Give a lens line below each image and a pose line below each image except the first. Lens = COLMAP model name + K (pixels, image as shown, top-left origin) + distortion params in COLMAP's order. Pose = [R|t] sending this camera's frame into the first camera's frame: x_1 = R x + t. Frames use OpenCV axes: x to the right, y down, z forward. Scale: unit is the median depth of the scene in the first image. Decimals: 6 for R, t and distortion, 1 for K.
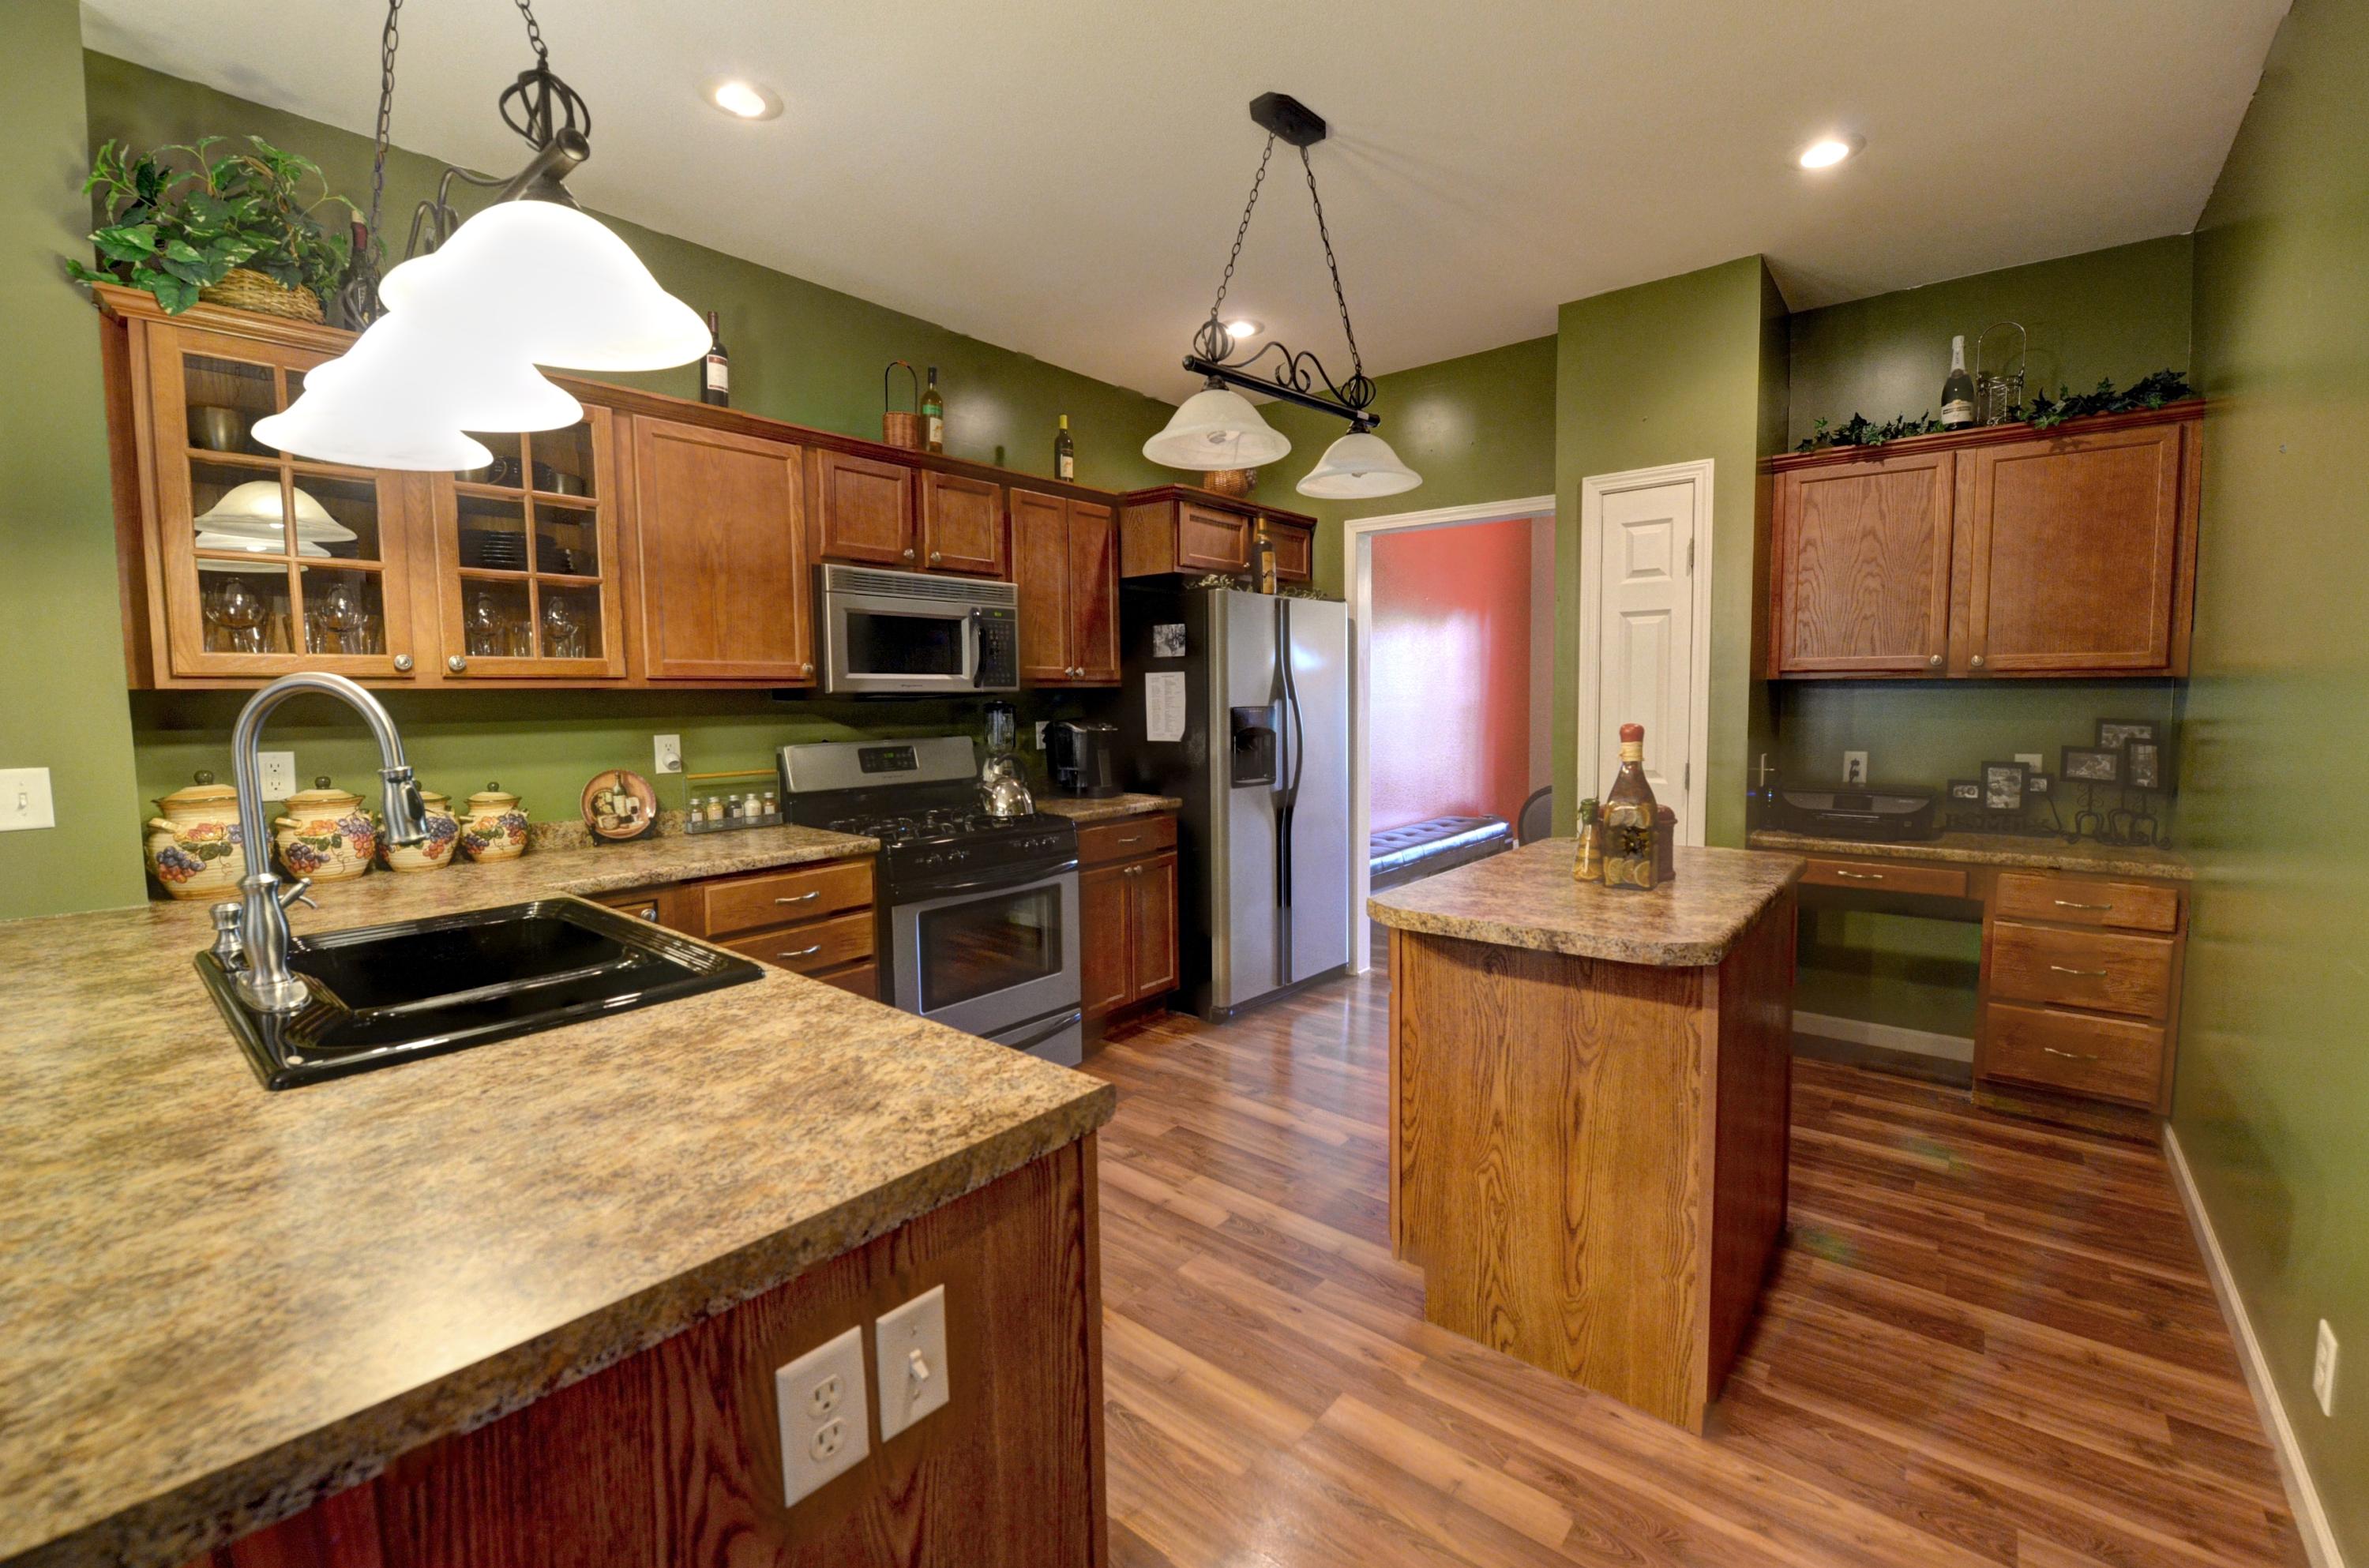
lens RADIAL K [[957.6, 0, 1194.9], [0, 957.6, 771.4], [0, 0, 1]] dist [-0.017358, -0.002368]
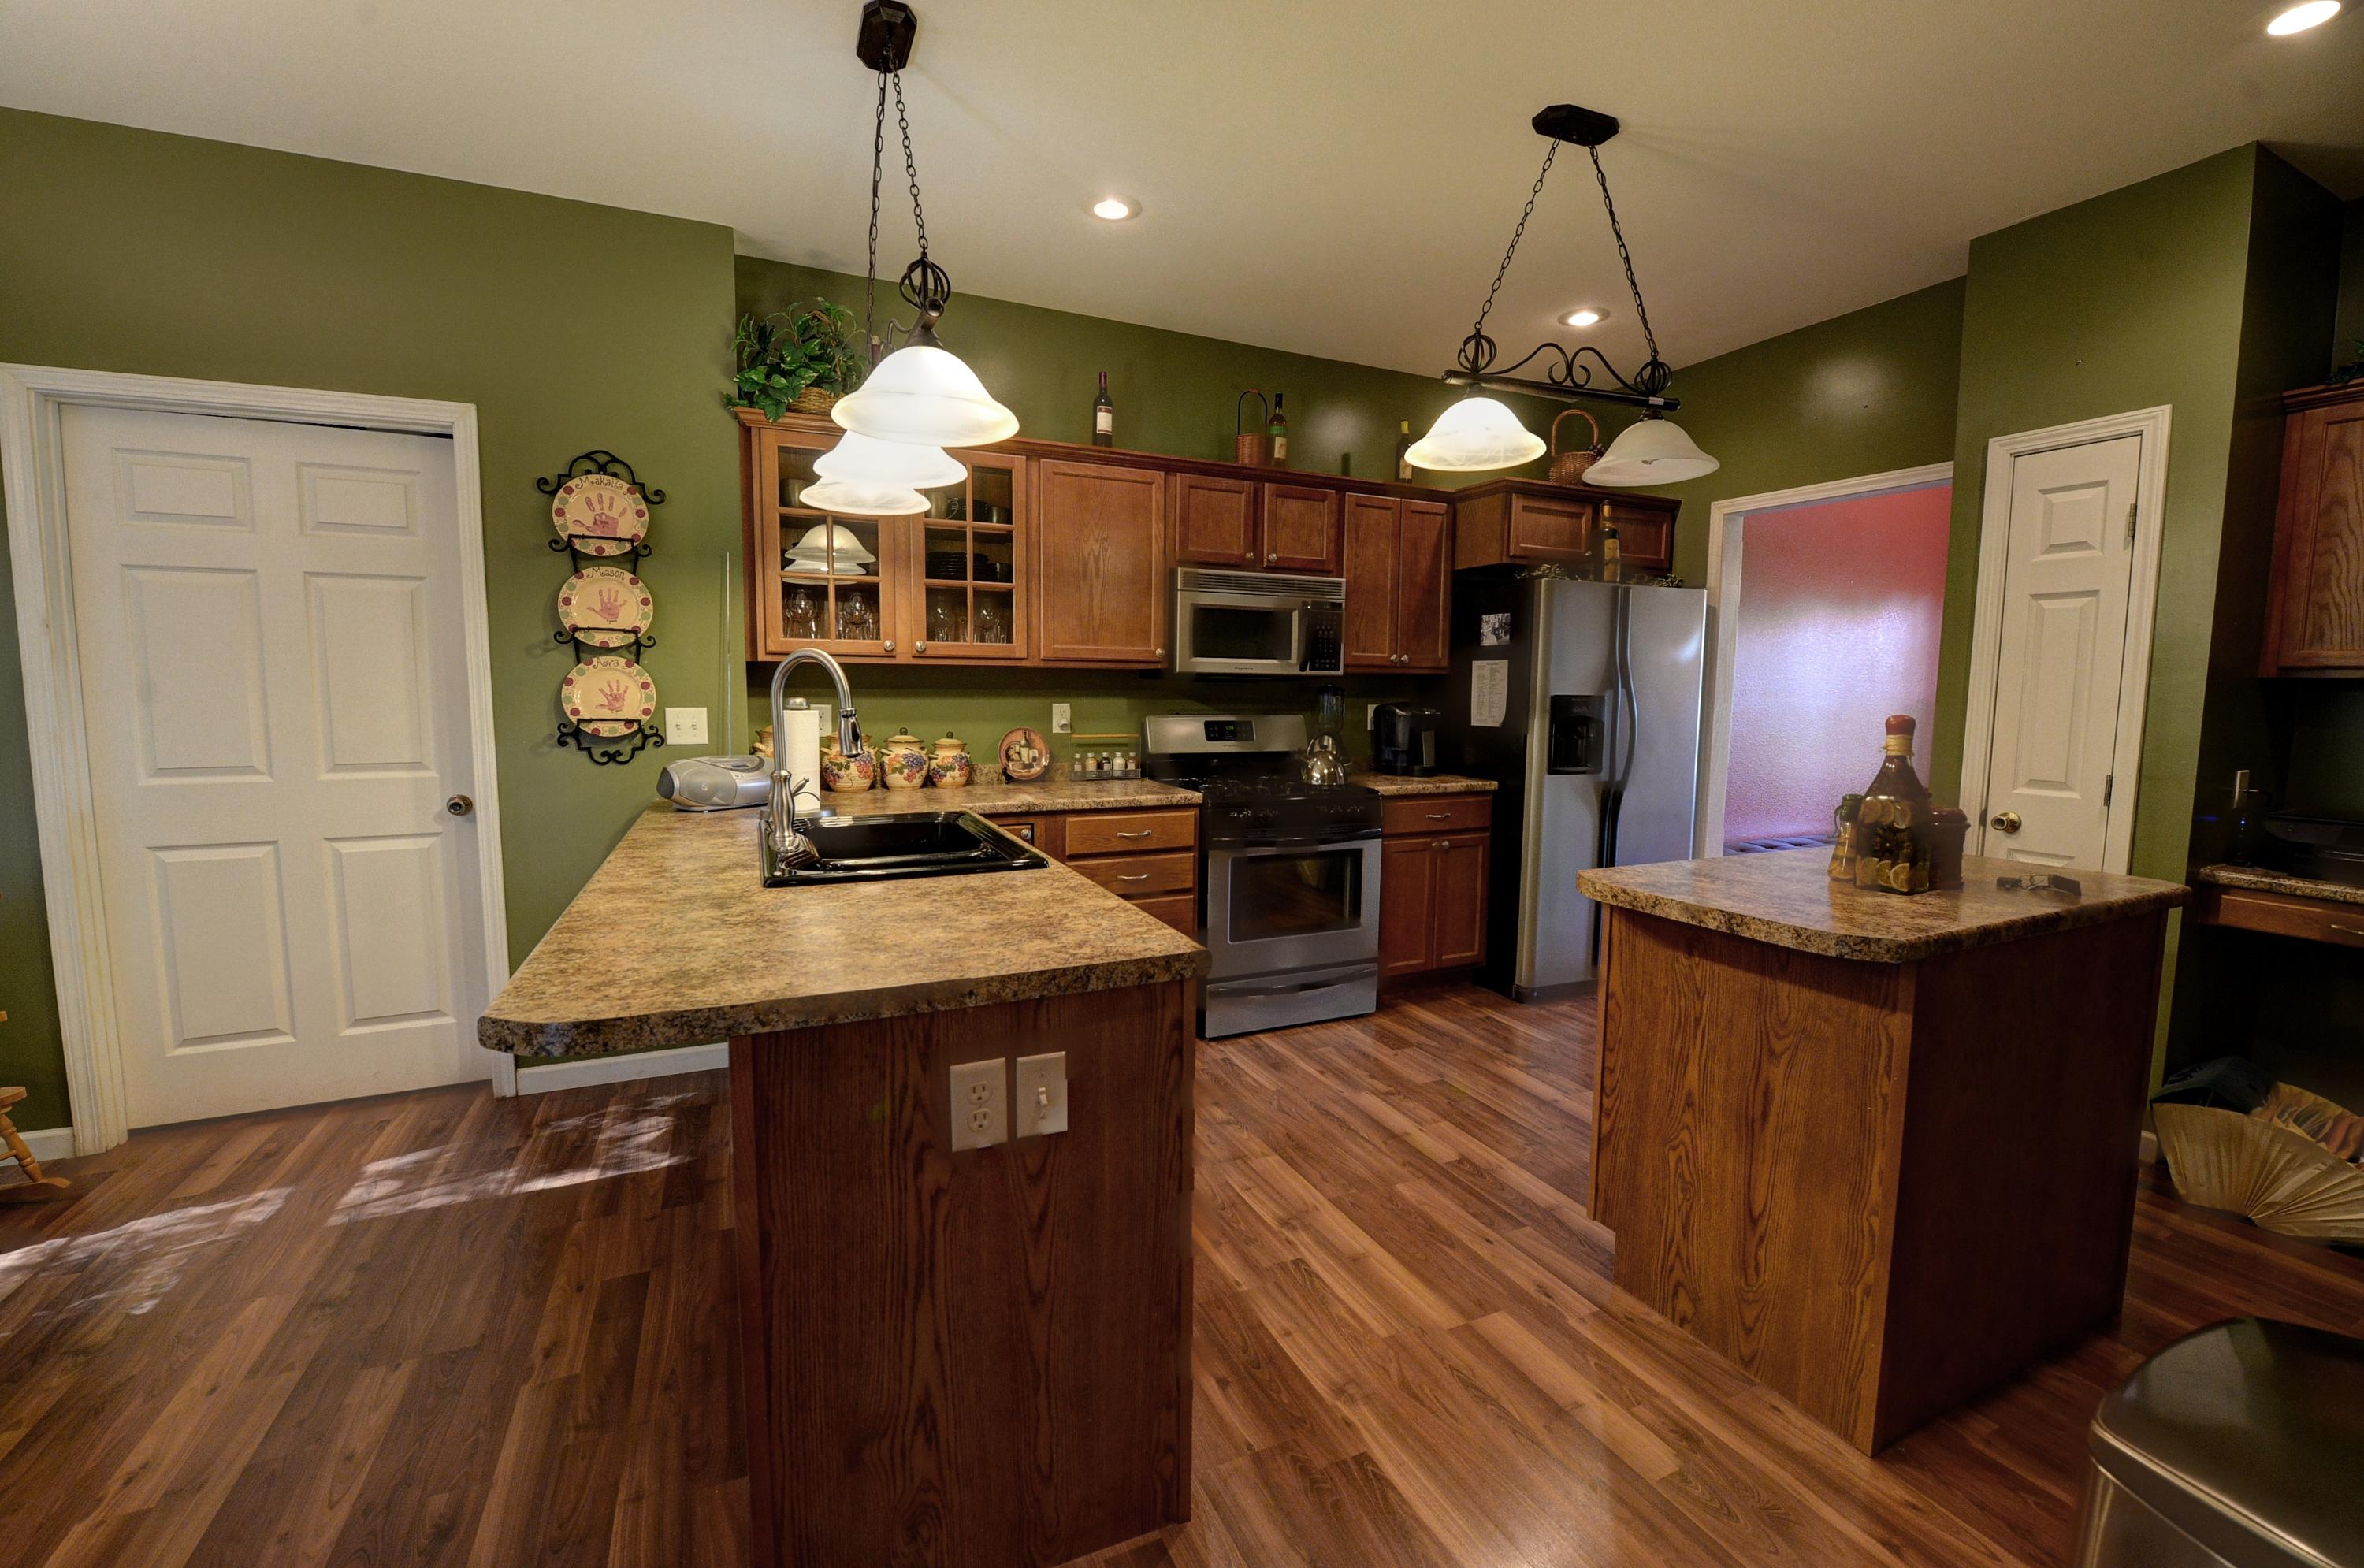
lens RADIAL K [[955.6, 0, 1182.4], [0, 955.6, 776.5], [0, 0, 1]] dist [-0.017358, -0.002368]
pose [[0.899194, 0.061571, -0.433197, 0.173009], [-0.054162, 0.998098, 0.029437, 0.014397], [0.434185, -0.003007, 0.900819, -0.101298]]
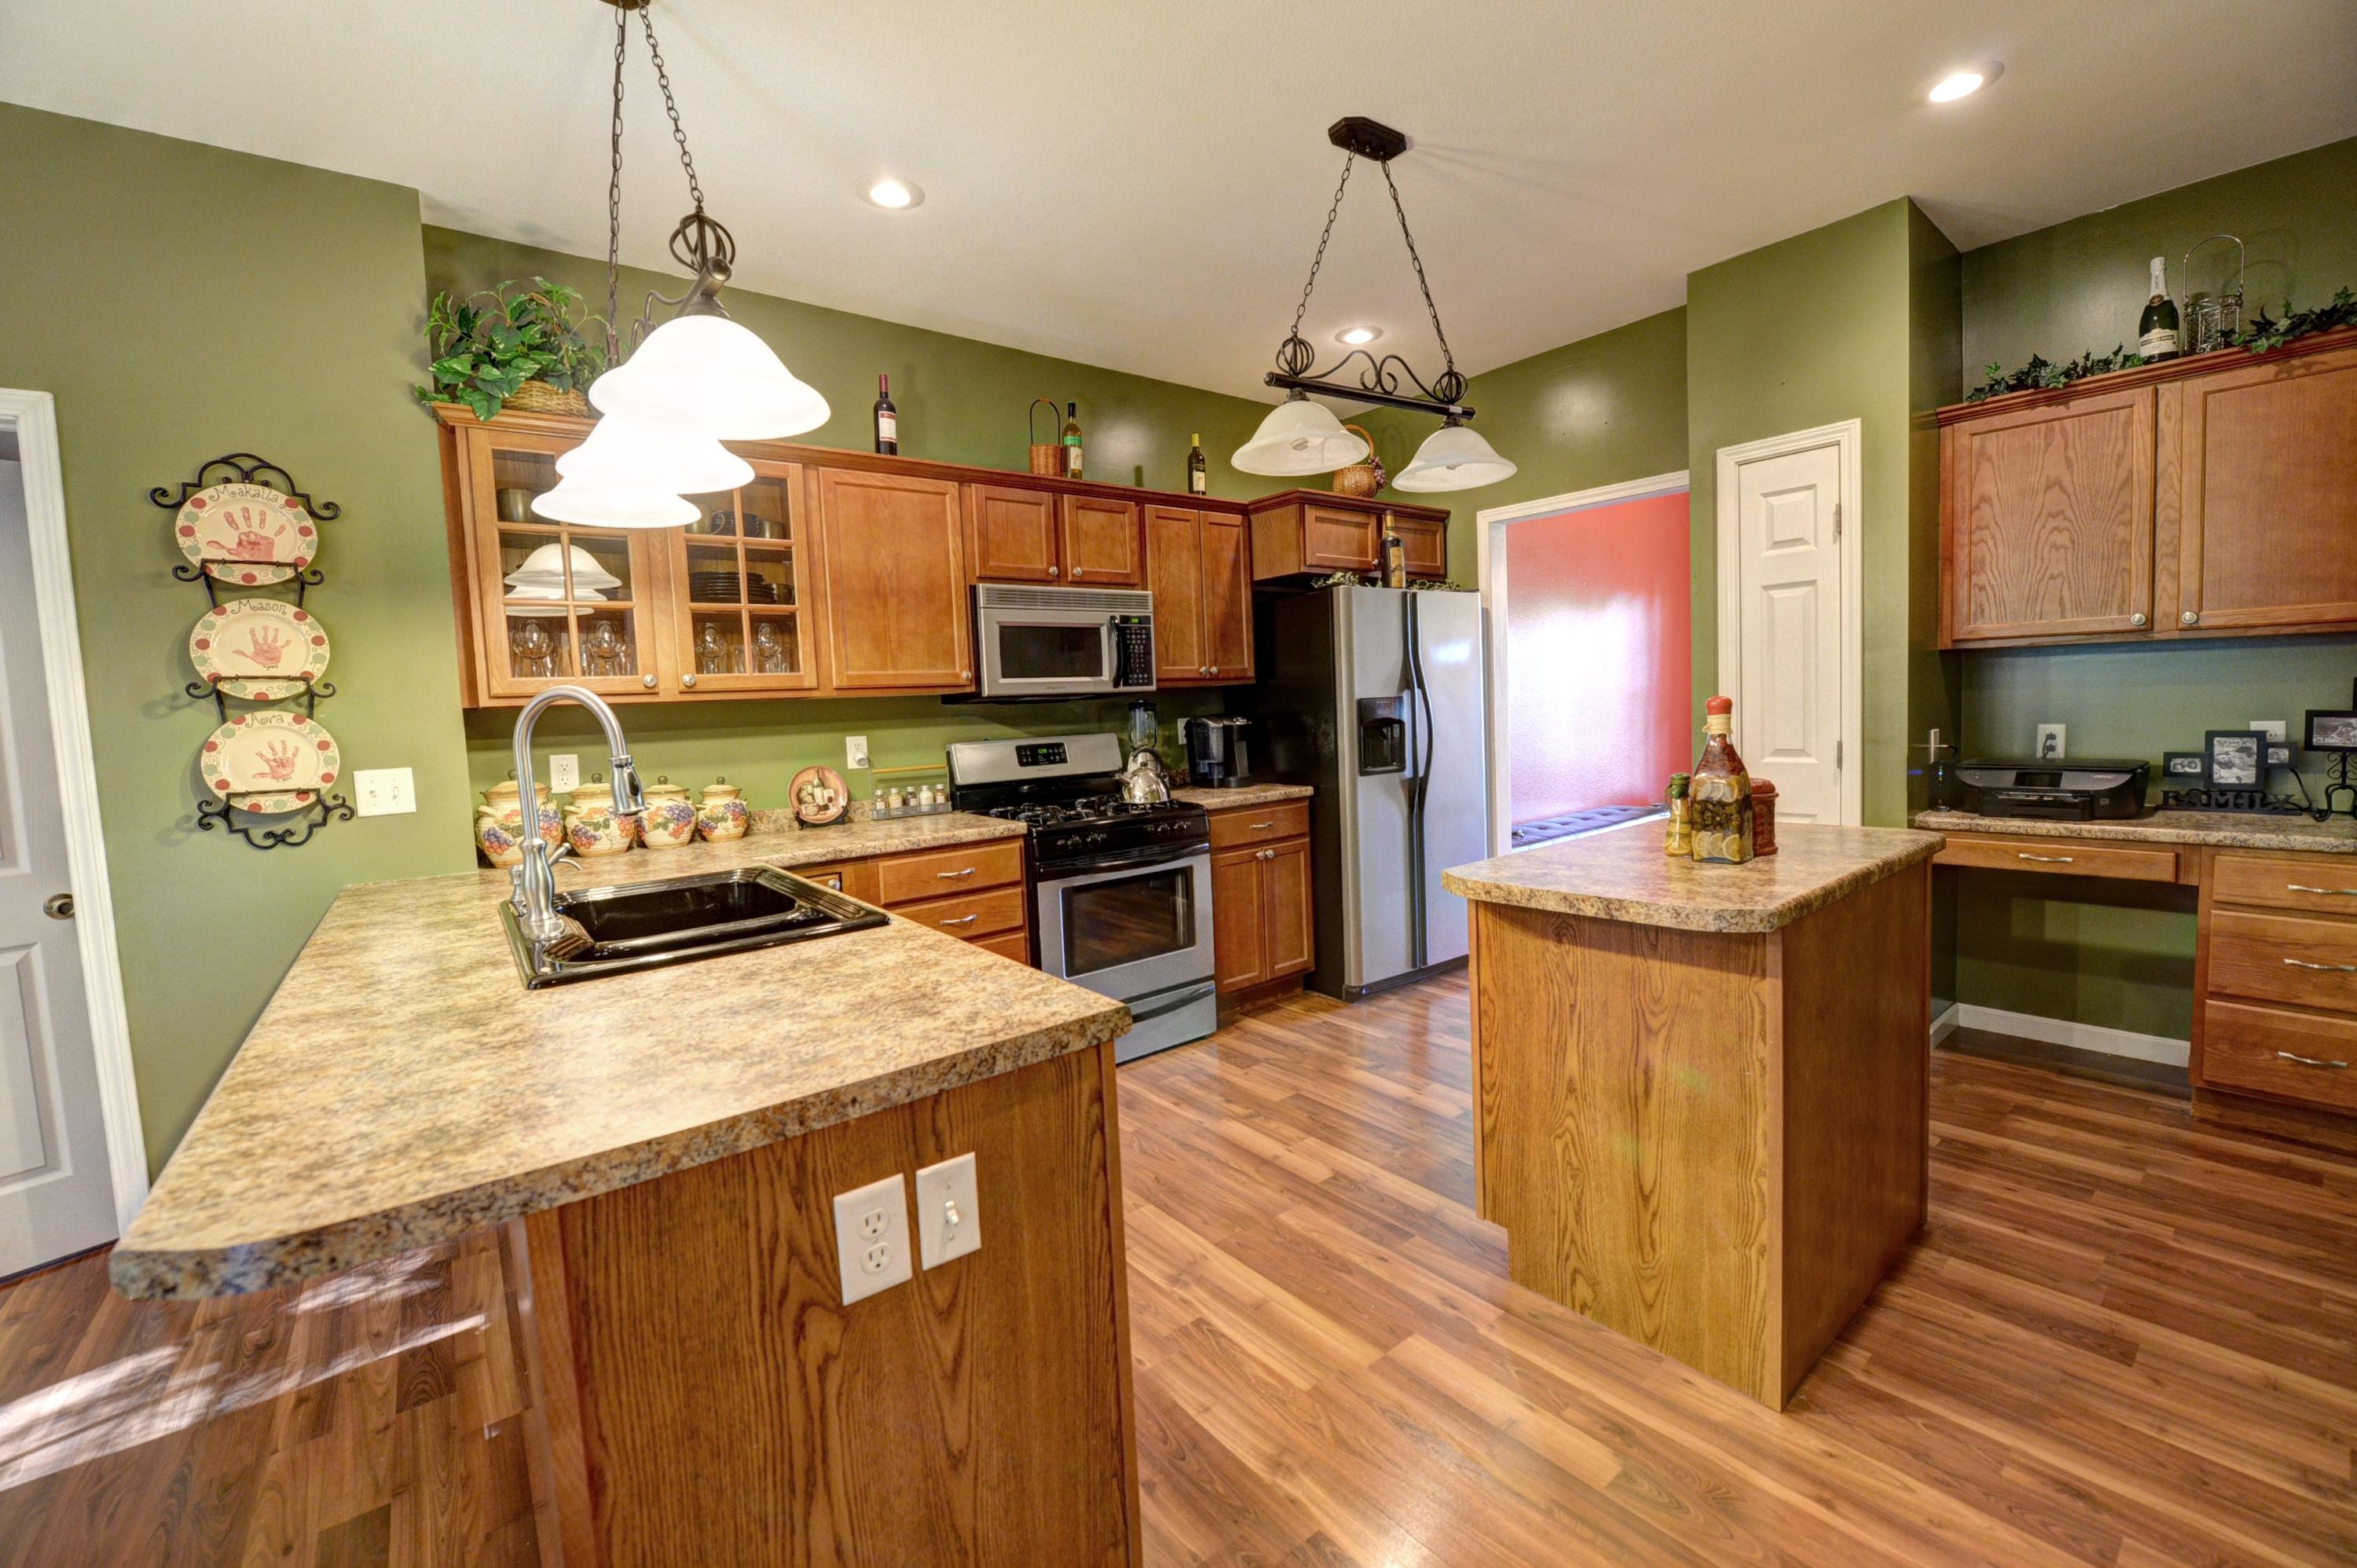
lens RADIAL K [[952.7, 0, 1183.1], [0, 952.7, 765.5], [0, 0, 1]] dist [-0.017358, -0.002368]
pose [[0.977745, -0.017921, -0.209030, 0.089197], [0.016868, 0.999834, -0.006819, 0.013344], [0.209118, 0.003141, 0.977885, -0.061527]]
